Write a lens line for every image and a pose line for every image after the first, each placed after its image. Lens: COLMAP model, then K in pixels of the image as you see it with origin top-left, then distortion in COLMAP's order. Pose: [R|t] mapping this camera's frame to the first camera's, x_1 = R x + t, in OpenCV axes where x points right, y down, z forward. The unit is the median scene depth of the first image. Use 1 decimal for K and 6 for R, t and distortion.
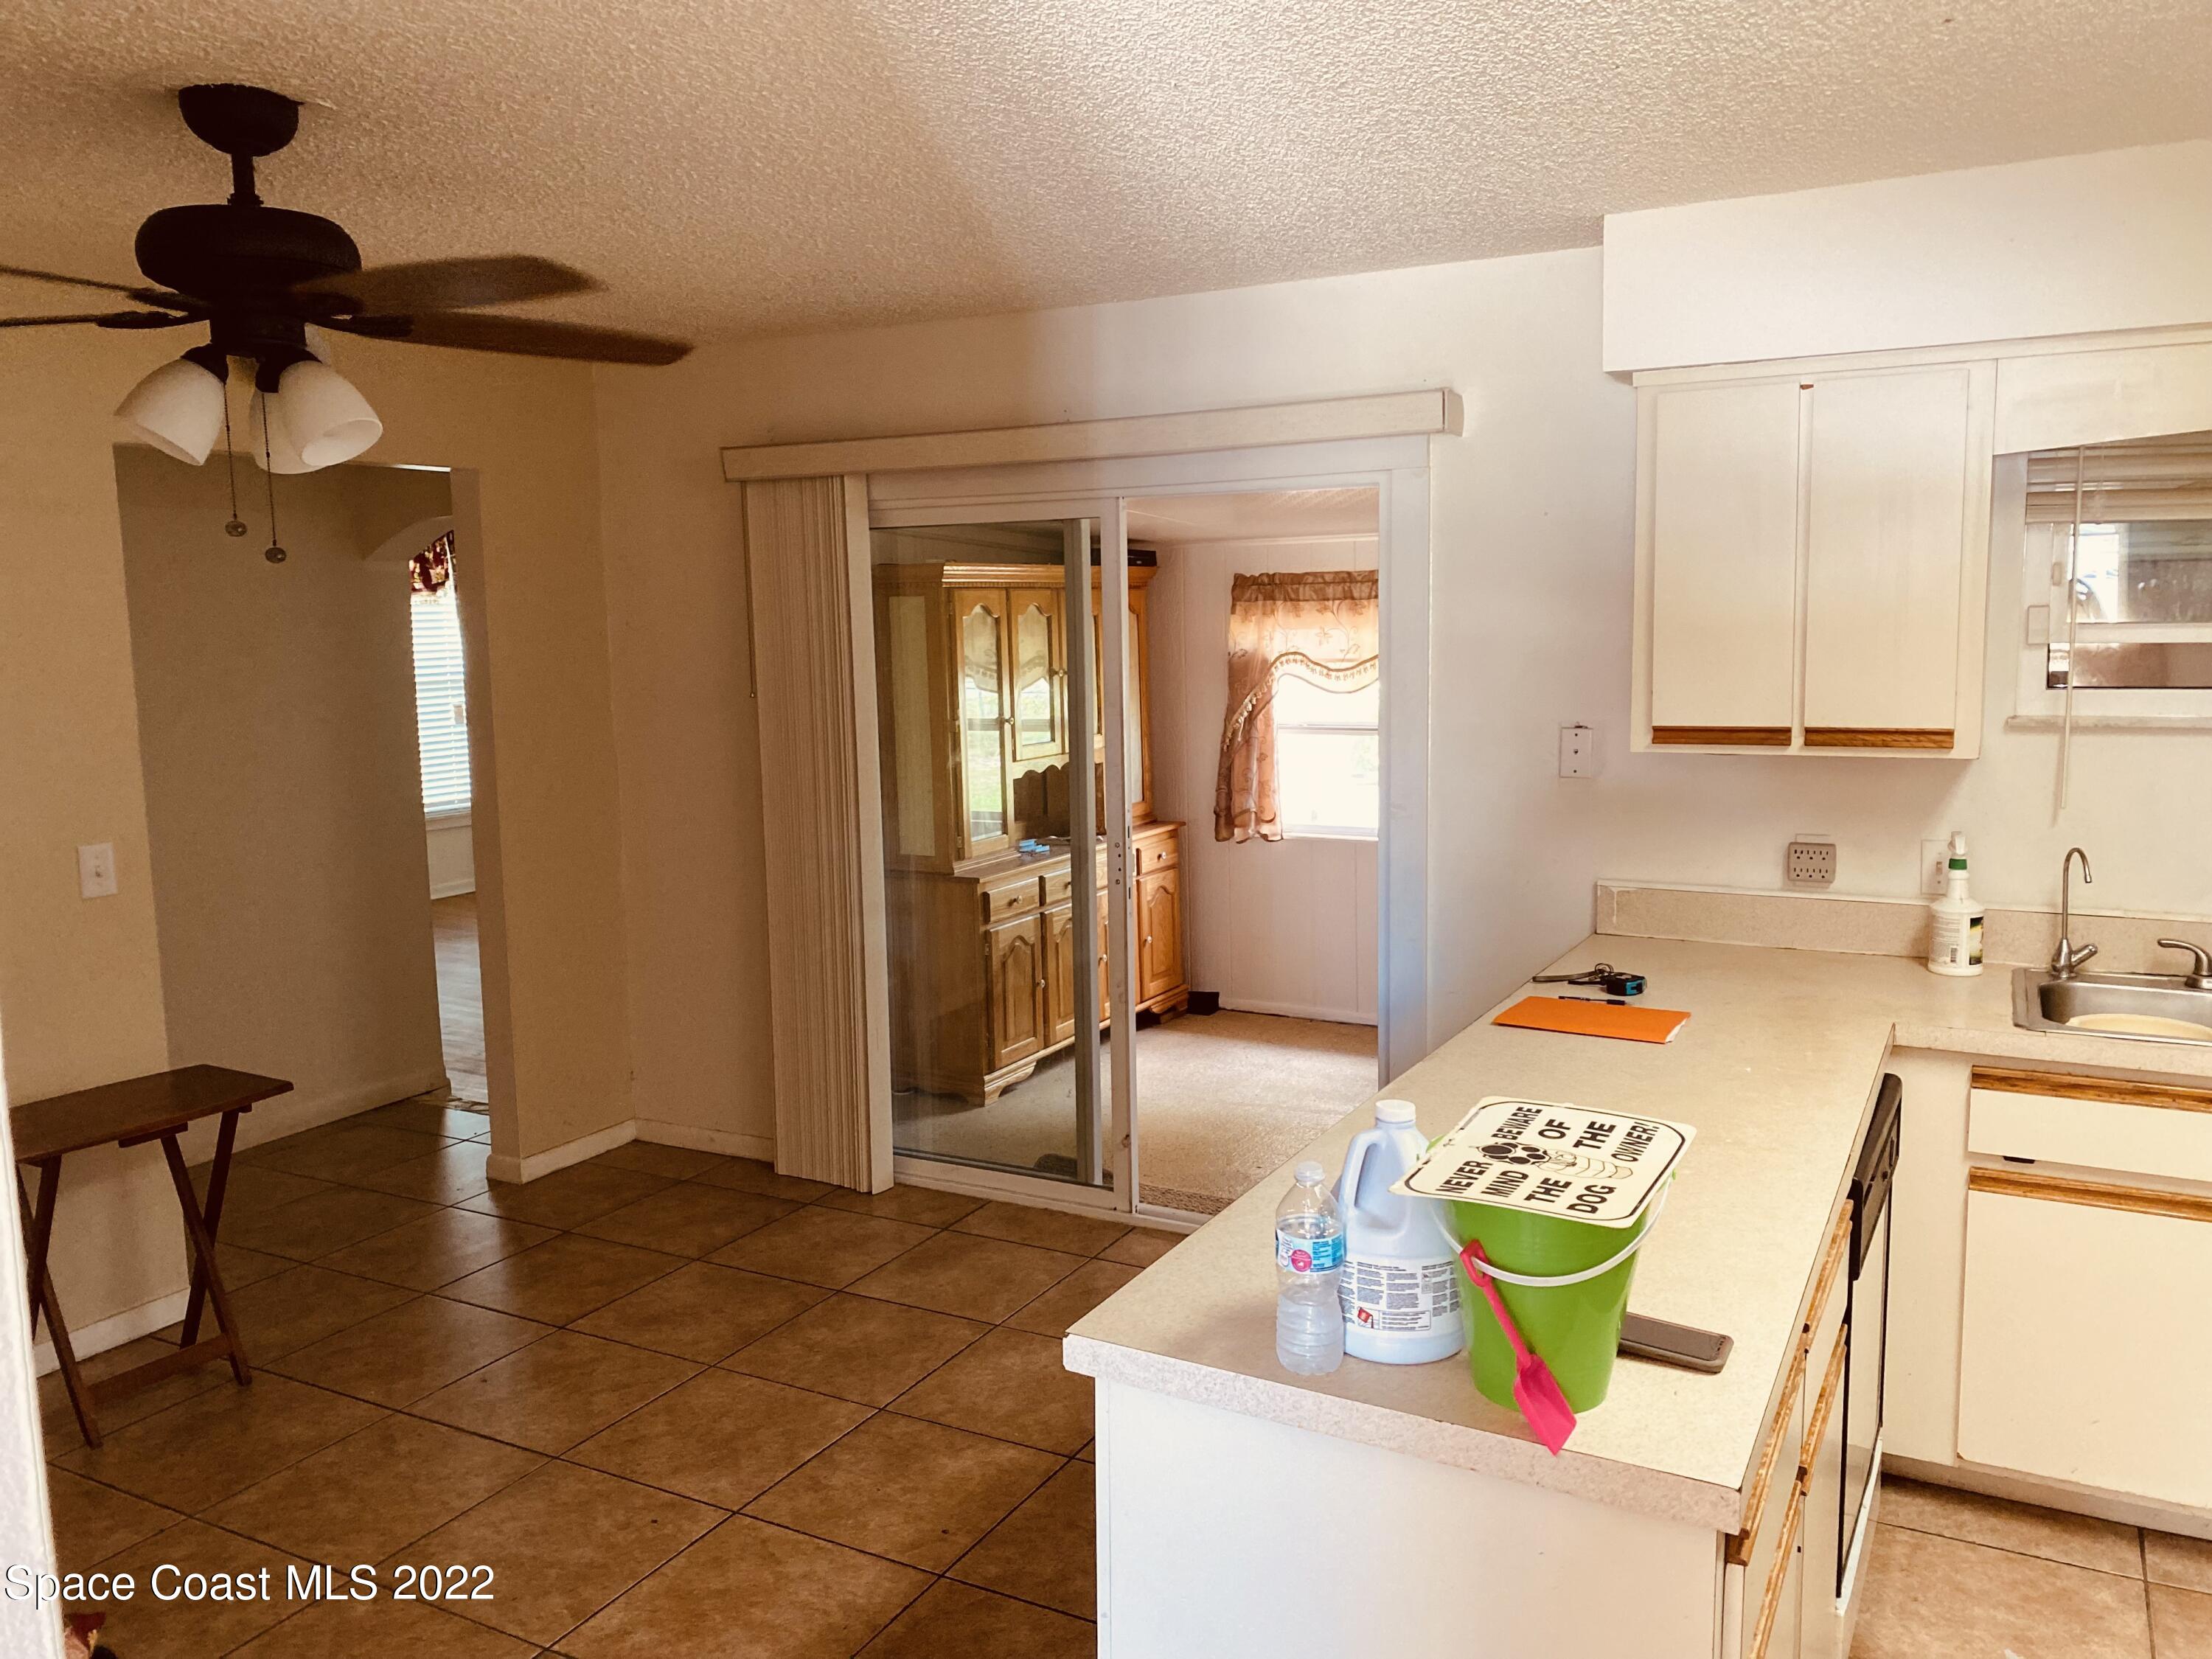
lens RADIAL K [[1711.5, 0, 1102.5], [0, 1711.5, 834.8], [0, 0, 1]] dist [0.019195, -0.005698]
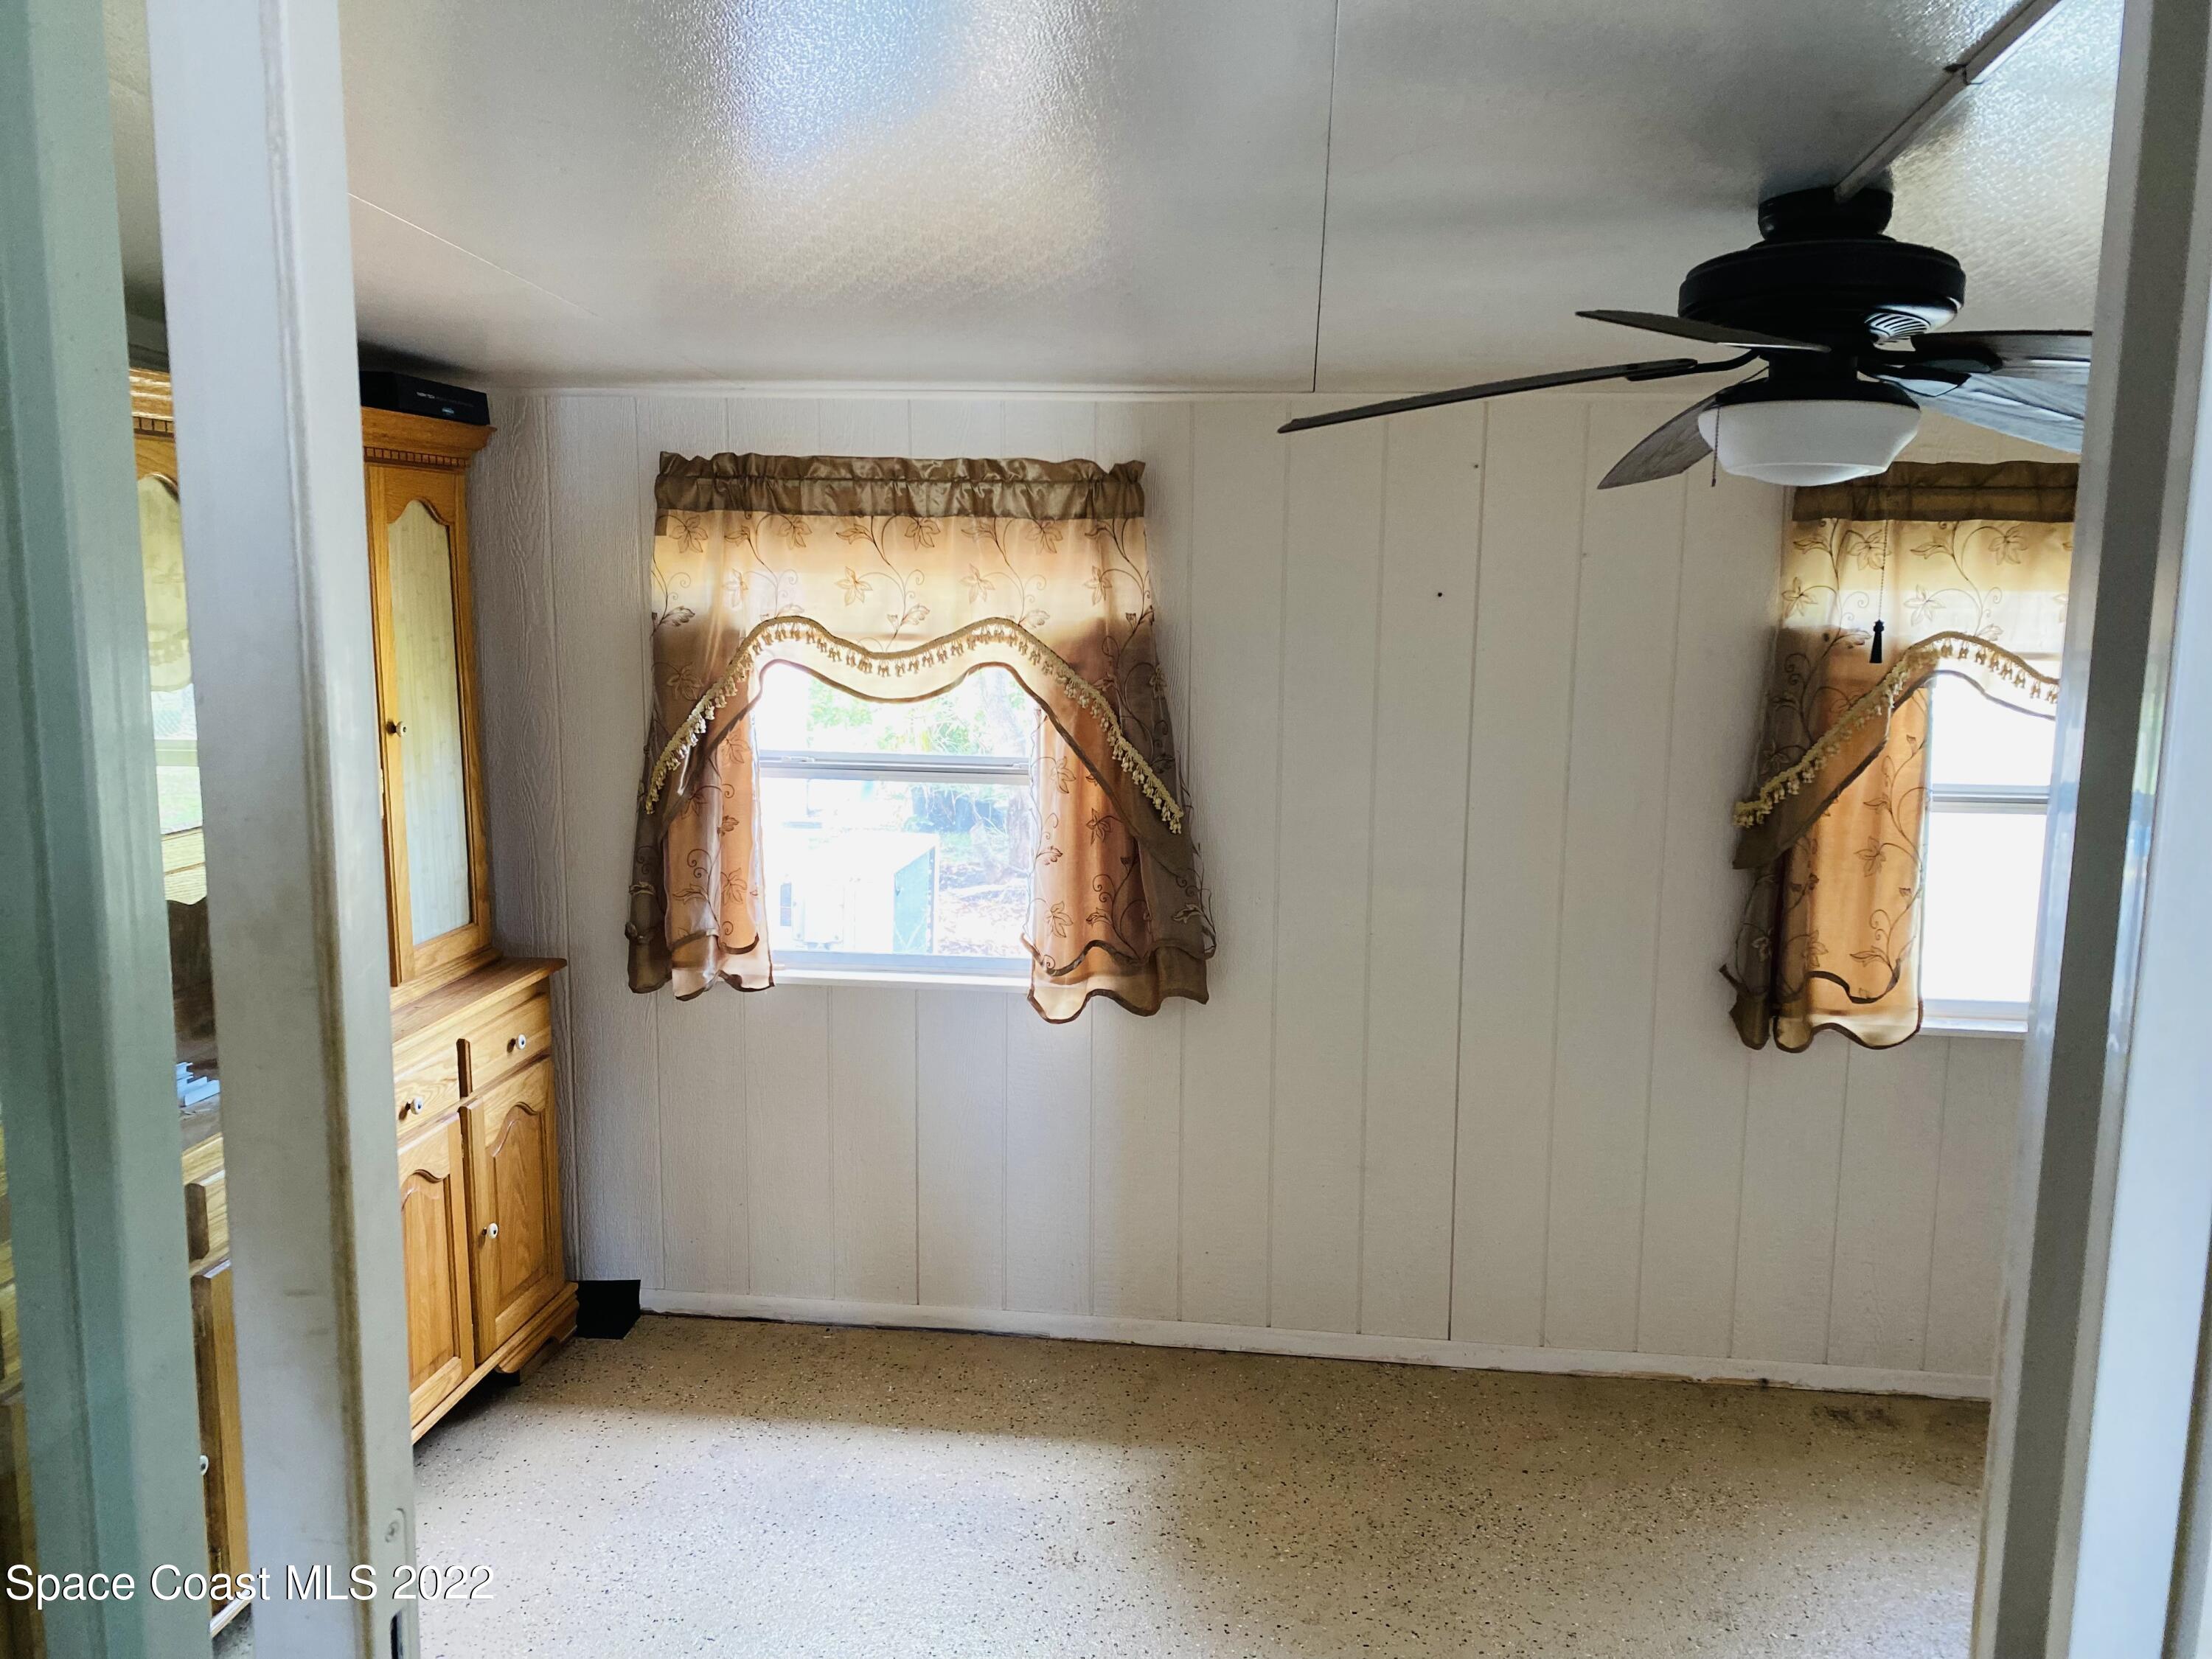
lens RADIAL K [[1711.5, 0, 1164.7], [0, 1711.5, 787.6], [0, 0, 1]] dist [0.019195, -0.005698]
pose [[0.918837, -0.023260, 0.393951, 0.013852], [0.017502, 0.999681, 0.018203, -0.062842], [-0.394249, -0.009830, 0.918951, 0.489141]]
